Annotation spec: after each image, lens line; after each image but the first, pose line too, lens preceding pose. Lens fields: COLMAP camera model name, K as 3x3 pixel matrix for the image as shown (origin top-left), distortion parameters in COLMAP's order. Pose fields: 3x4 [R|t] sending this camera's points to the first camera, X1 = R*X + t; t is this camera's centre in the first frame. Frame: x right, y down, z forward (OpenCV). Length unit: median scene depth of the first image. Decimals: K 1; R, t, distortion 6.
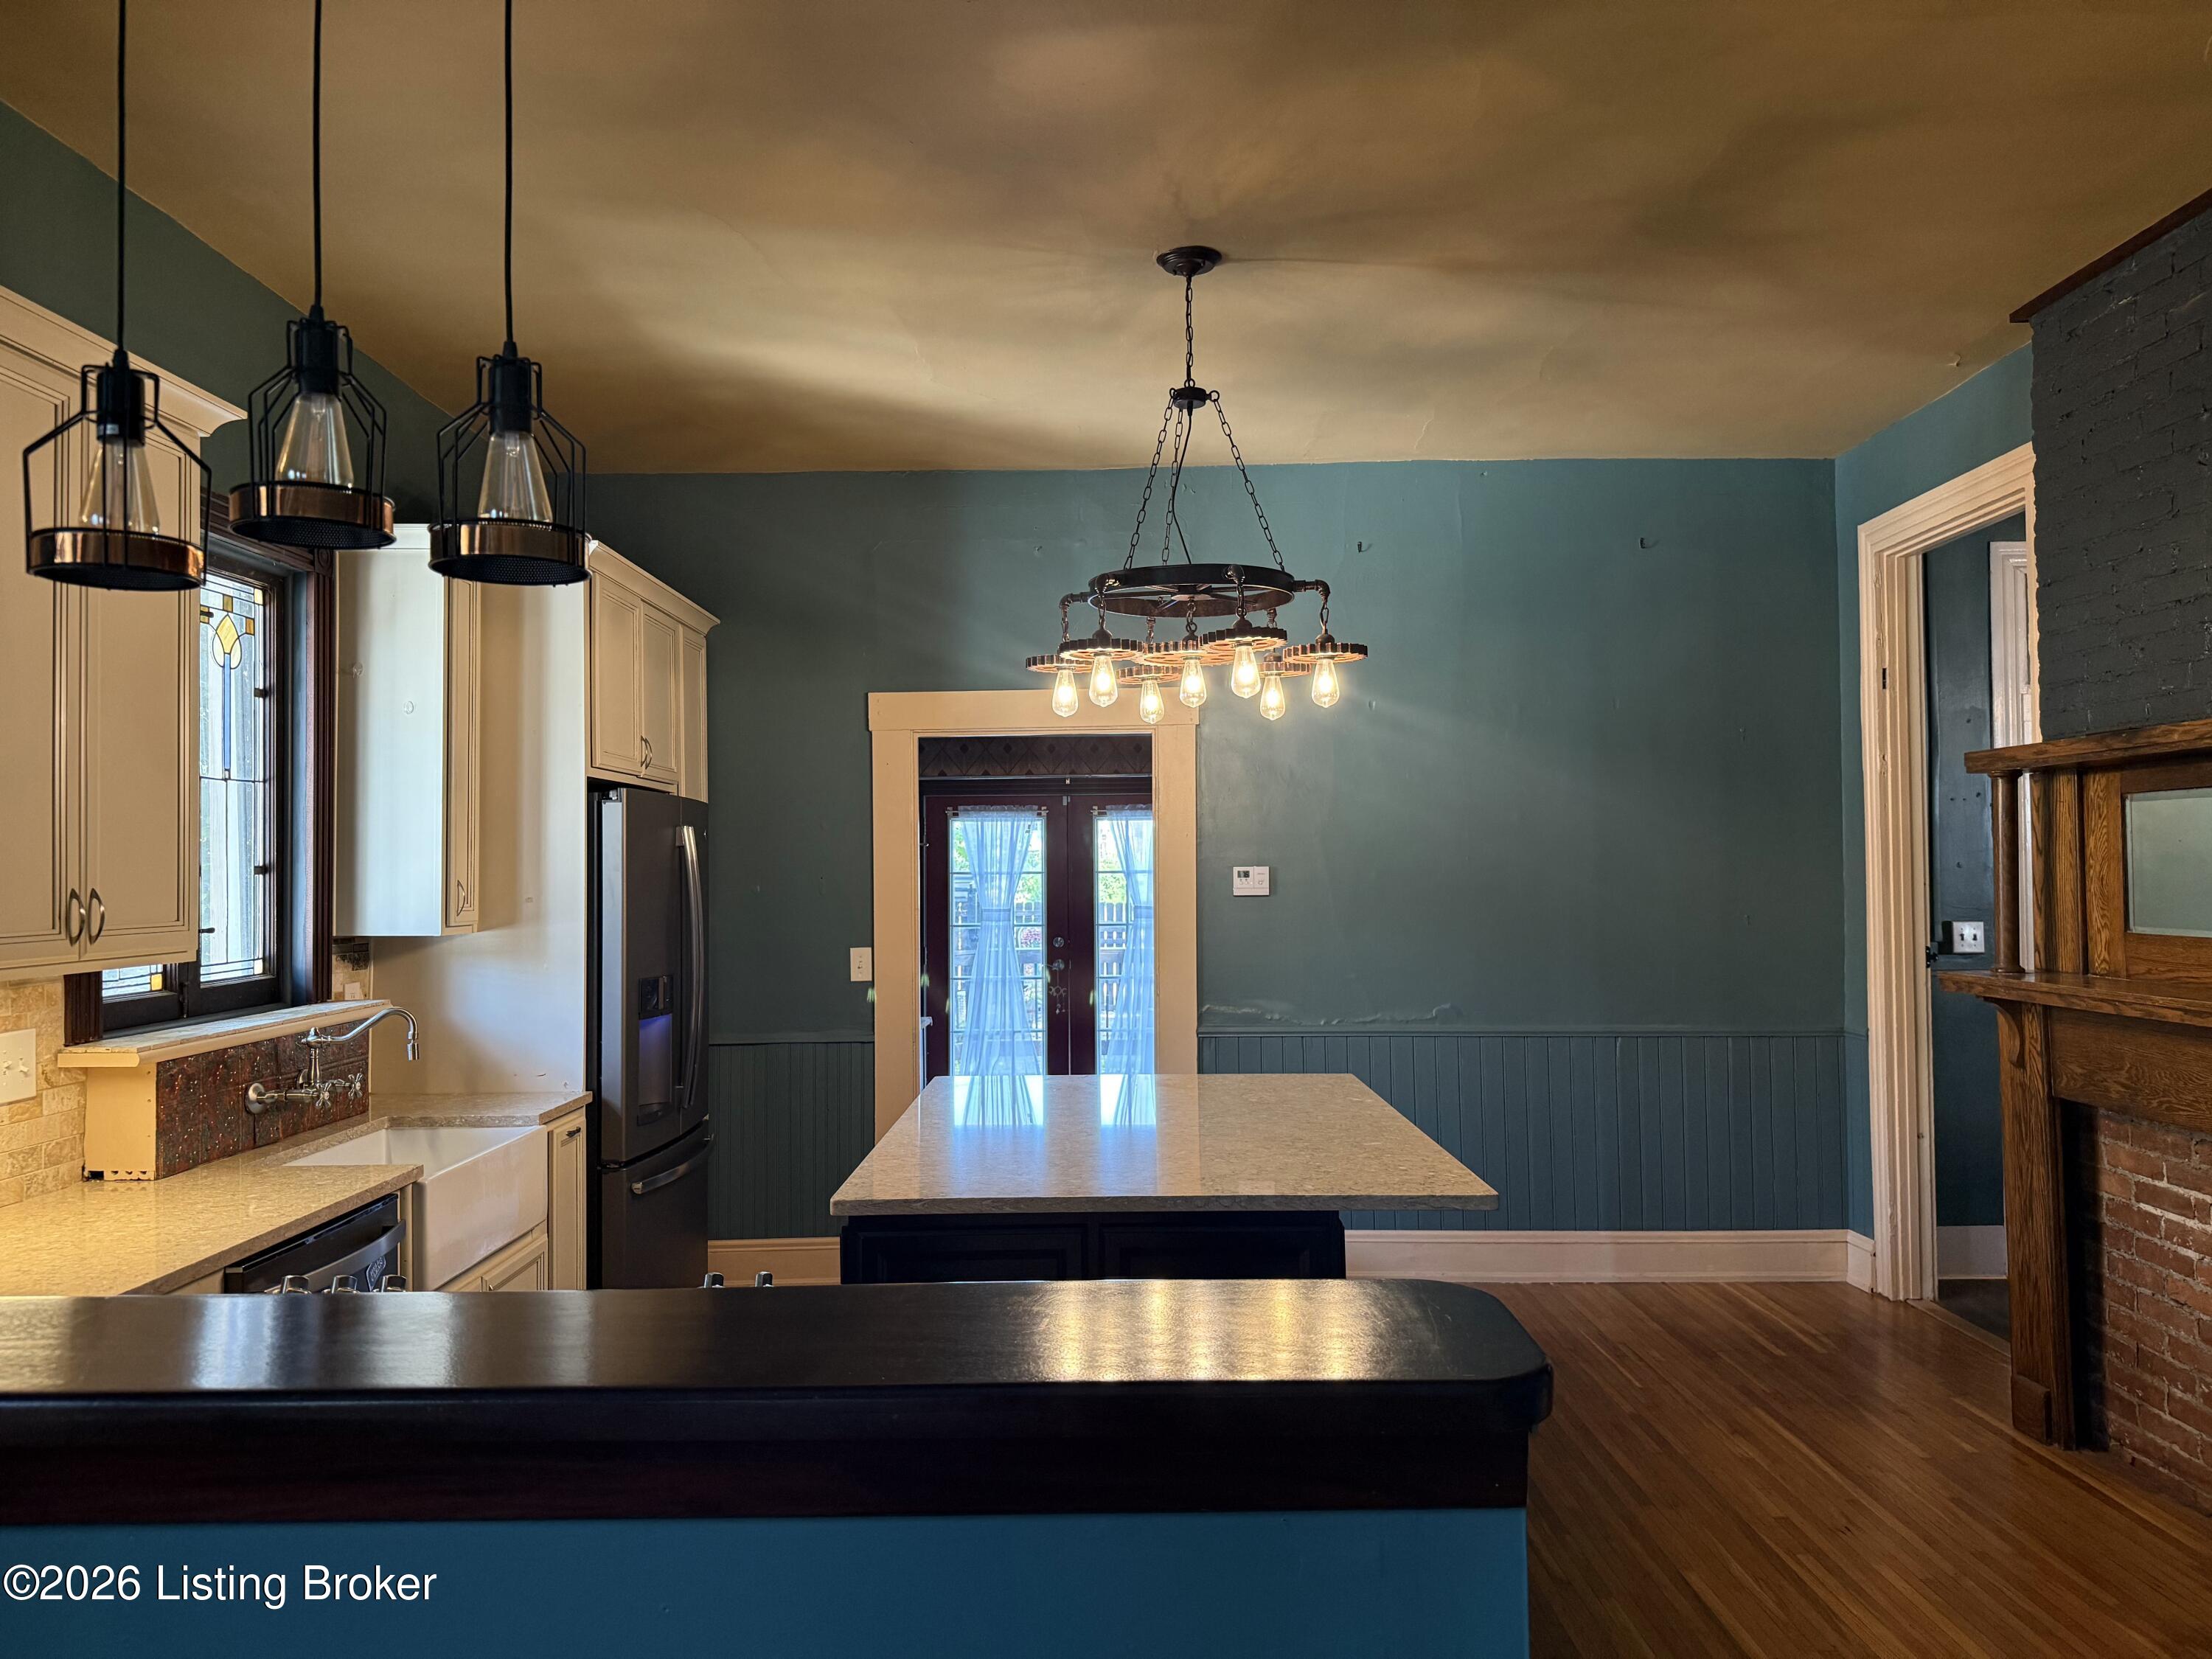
lens RADIAL K [[1558.7, 0, 1102.1], [0, 1558.7, 837.0], [0, 0, 1]] dist [0.121255, -0.196580]
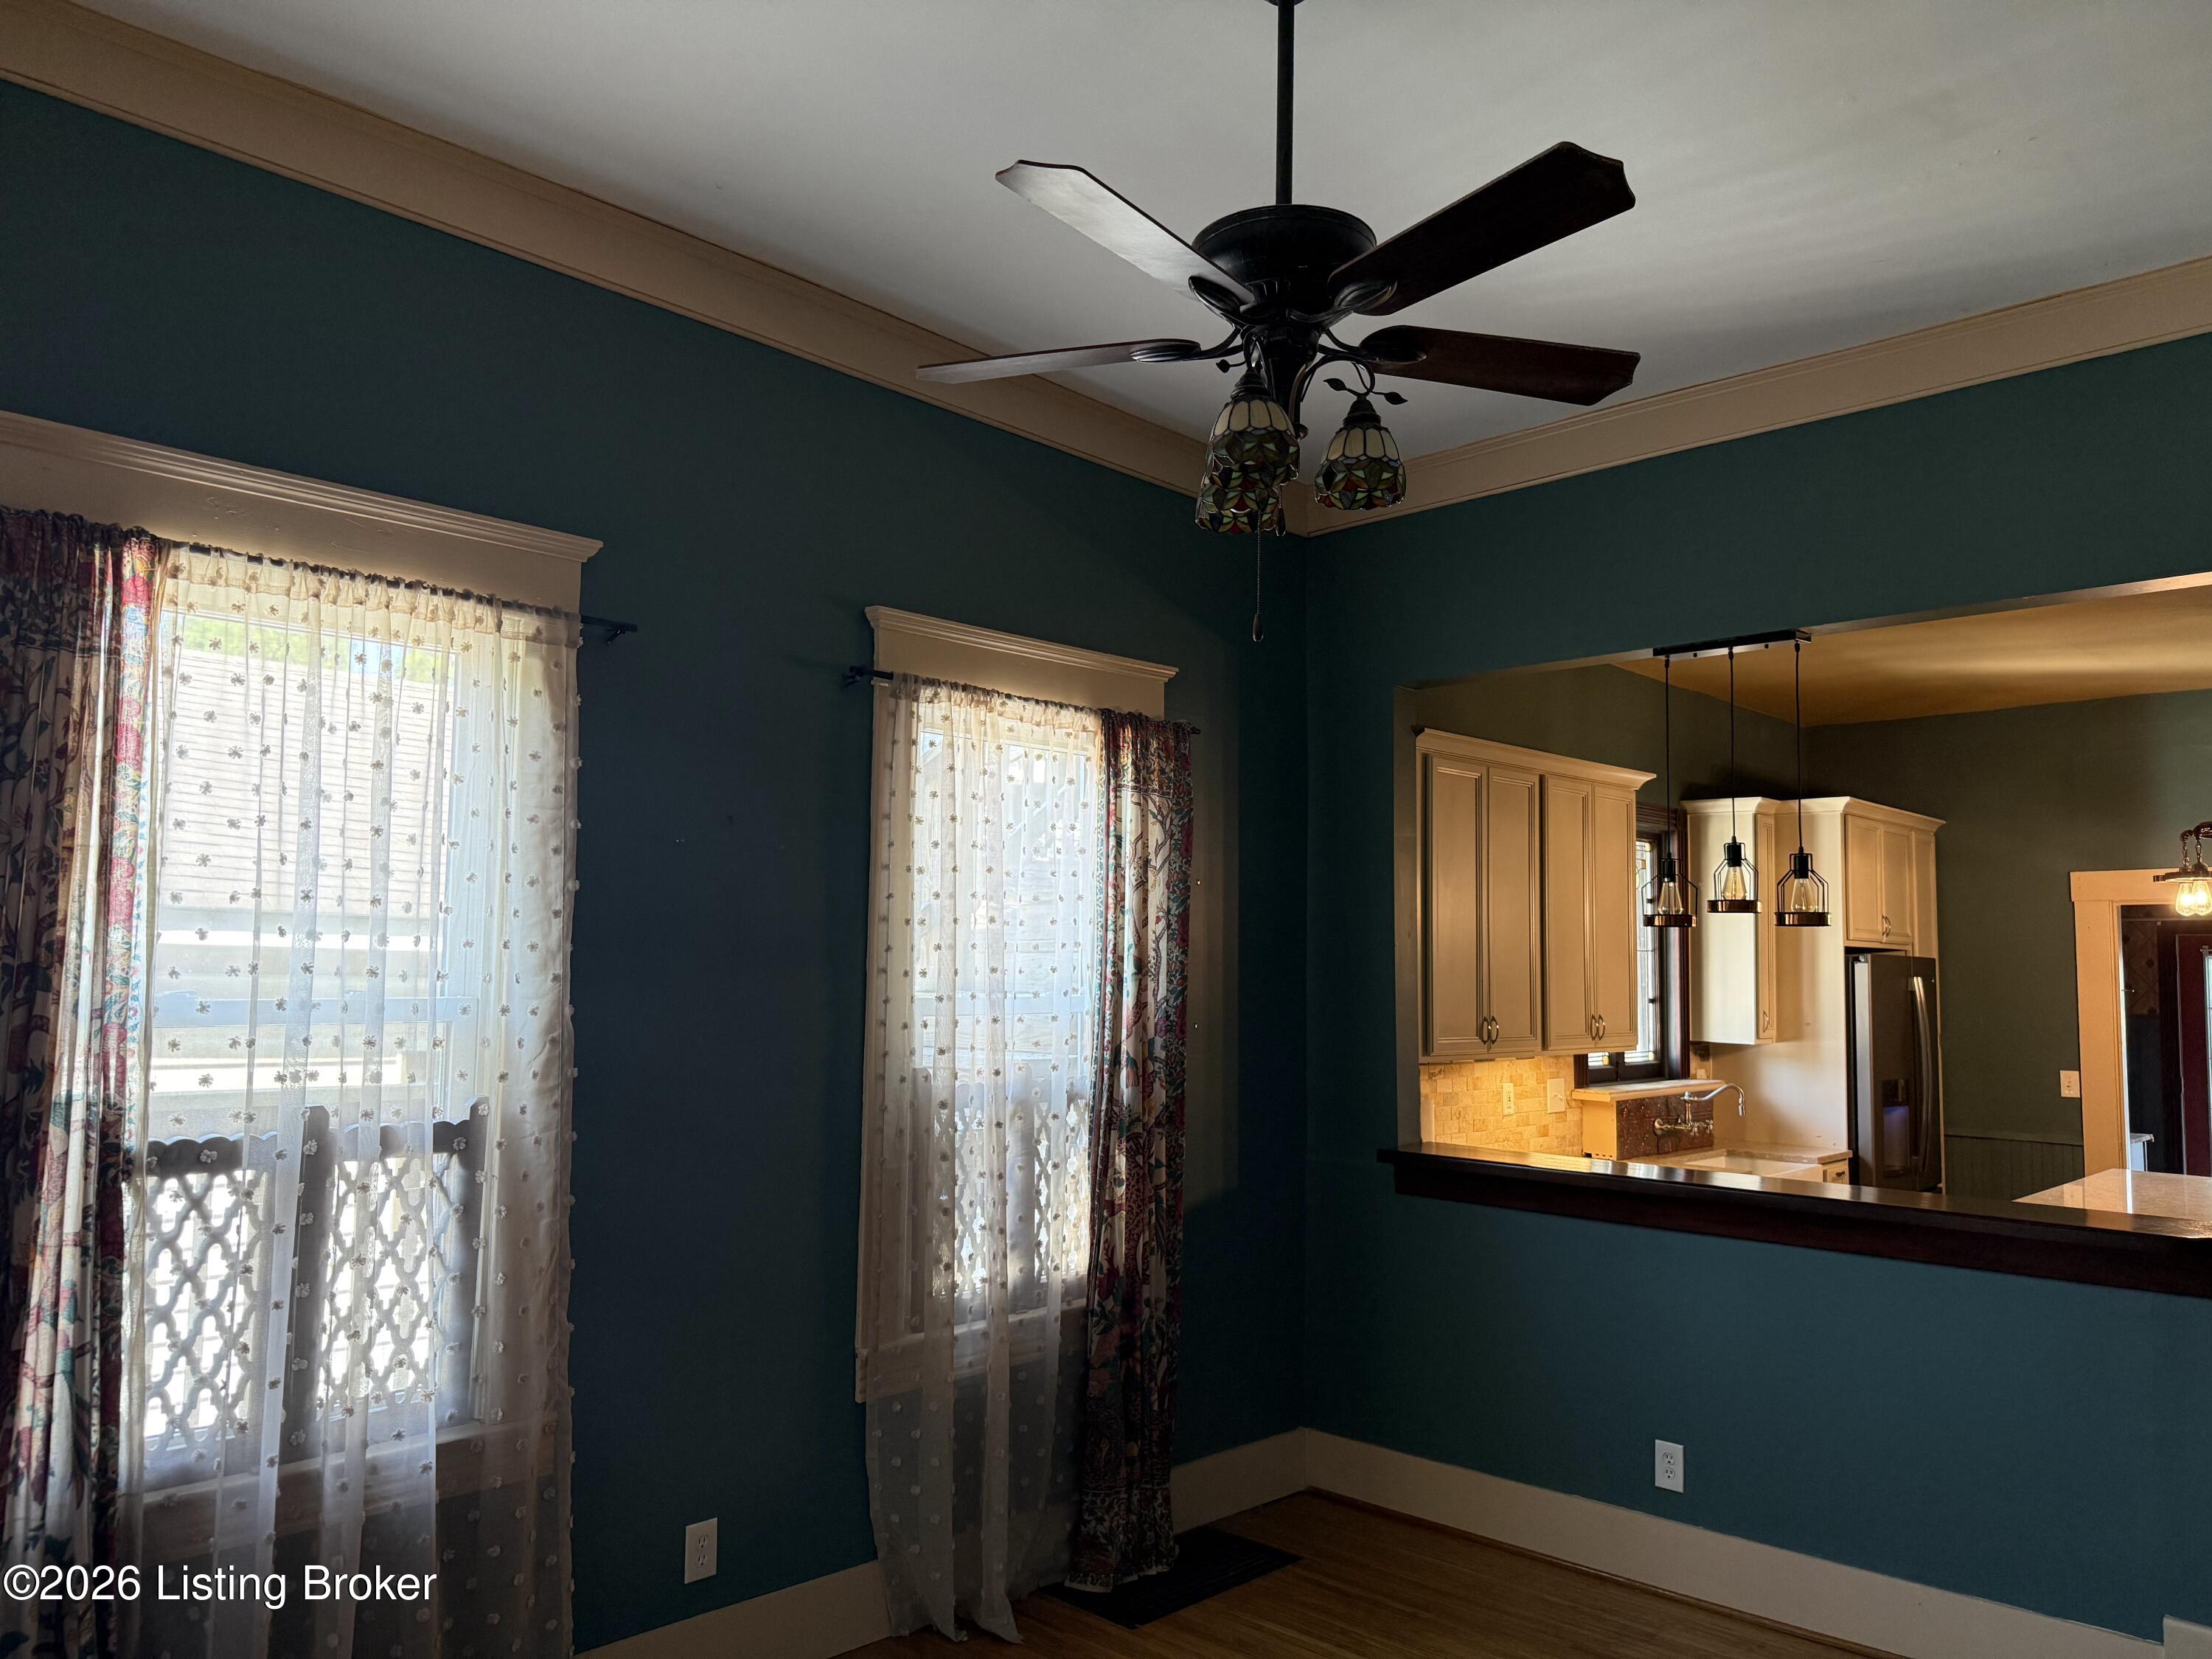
lens RADIAL K [[1558.7, 0, 1102.1], [0, 1558.7, 837.0], [0, 0, 1]] dist [0.121255, -0.196580]
pose [[0.723398, -0.034136, -0.689587, 0.245067], [-0.008551, 0.998257, -0.058386, -0.052716], [0.690379, 0.048133, 0.721845, -0.693811]]
